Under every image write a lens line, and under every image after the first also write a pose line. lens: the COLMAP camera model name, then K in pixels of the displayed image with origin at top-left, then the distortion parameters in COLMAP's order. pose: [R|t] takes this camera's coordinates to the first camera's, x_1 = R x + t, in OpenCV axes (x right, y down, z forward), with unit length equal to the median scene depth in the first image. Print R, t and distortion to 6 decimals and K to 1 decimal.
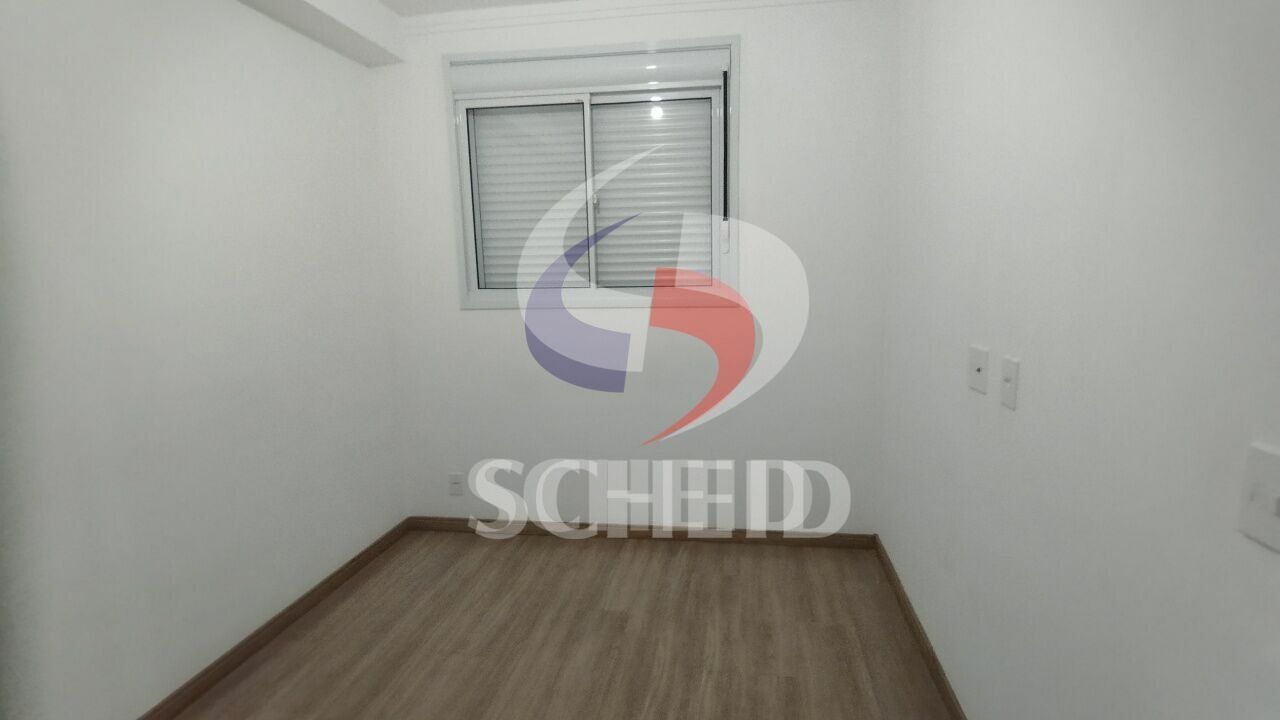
lens RADIAL K [[624.5, 0, 641.7], [0, 624.5, 376.0], [0, 0, 1]] dist [-0.024292, 0.000109]
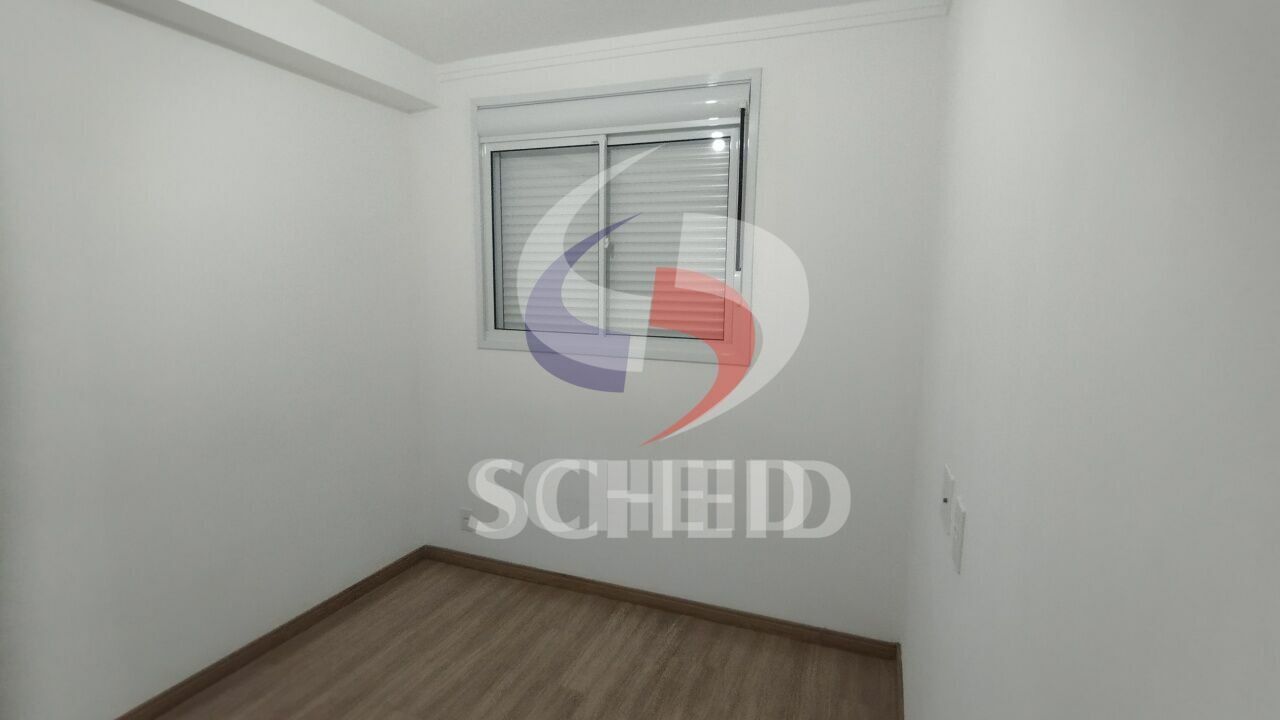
lens RADIAL K [[589.1, 0, 666.8], [0, 589.1, 365.4], [0, 0, 1]] dist [-0.026186, 0.000357]
pose [[0.975296, 0.064511, -0.211274, 0.224074], [-0.071623, 0.997088, -0.026176, -0.081870], [0.208970, 0.040661, 0.977076, 0.147861]]
